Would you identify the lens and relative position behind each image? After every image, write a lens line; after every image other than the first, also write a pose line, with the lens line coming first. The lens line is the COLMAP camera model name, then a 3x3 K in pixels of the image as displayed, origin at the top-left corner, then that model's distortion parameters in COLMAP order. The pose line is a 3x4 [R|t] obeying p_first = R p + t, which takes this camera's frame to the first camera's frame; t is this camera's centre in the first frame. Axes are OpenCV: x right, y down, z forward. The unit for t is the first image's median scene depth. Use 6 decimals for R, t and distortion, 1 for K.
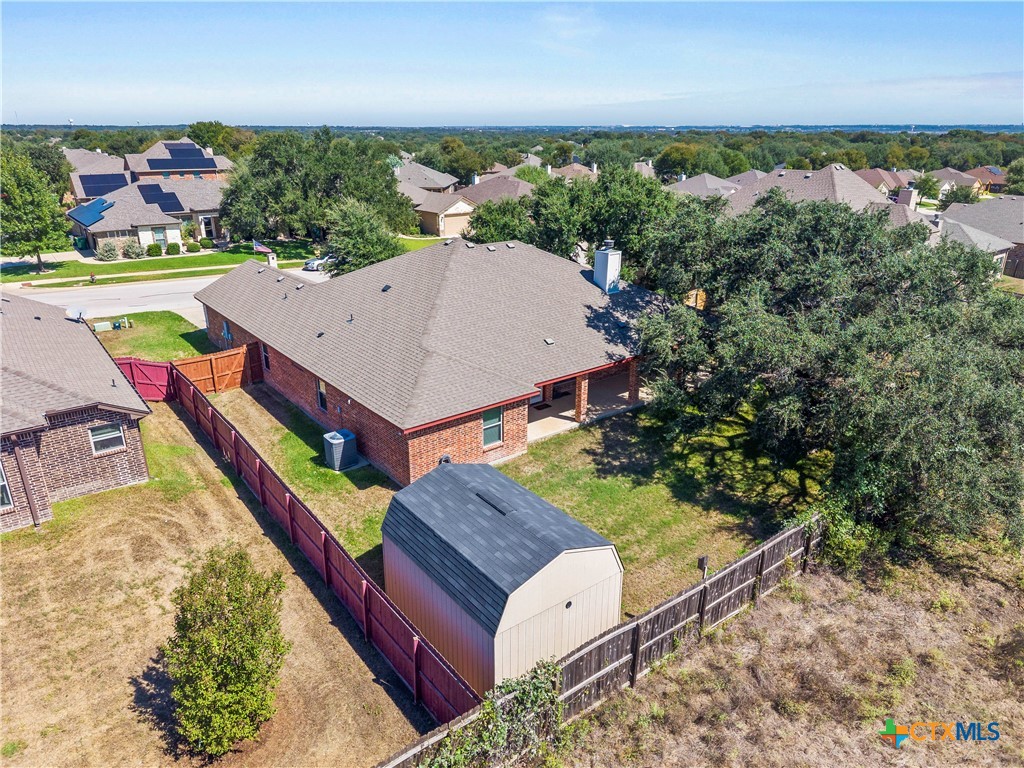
lens RADIAL K [[684.8, 0, 512.0], [0, 684.8, 384.0], [0, 0, 1]] dist [0.029398, -0.029020]
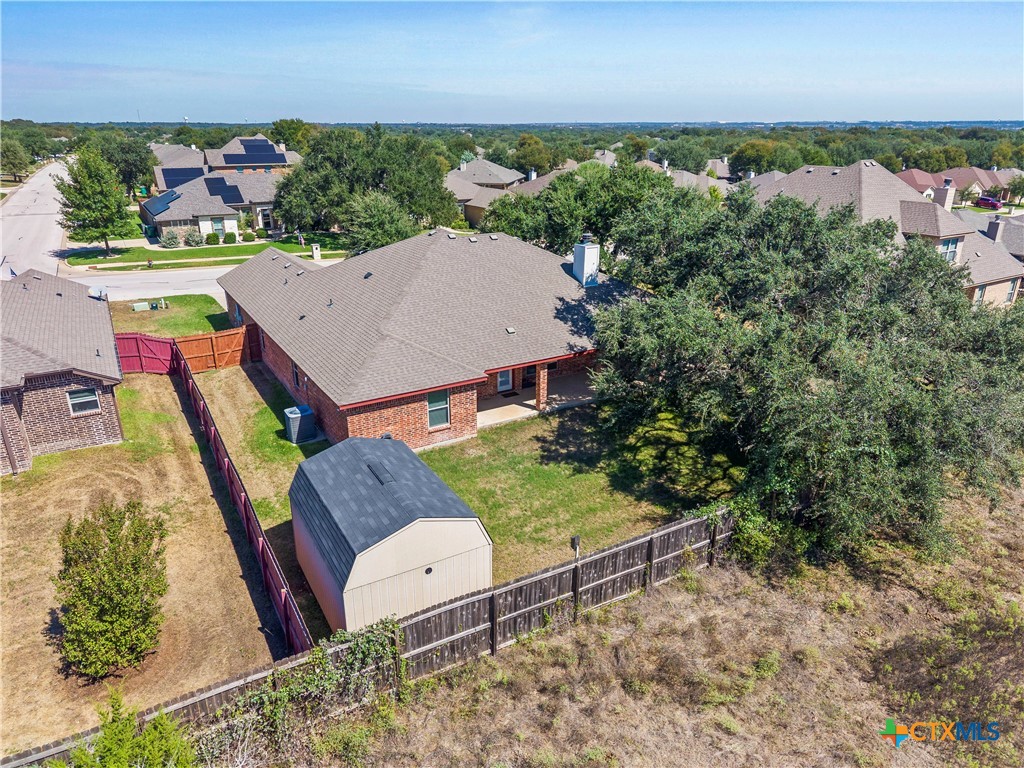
lens RADIAL K [[684.8, 0, 512.0], [0, 684.8, 384.0], [0, 0, 1]] dist [0.029398, -0.029020]
pose [[0.992355, 0.042190, -0.115977, 0.200918], [-0.041727, 0.999108, 0.006422, 0.012862], [0.116145, -0.001533, 0.993231, -0.024067]]
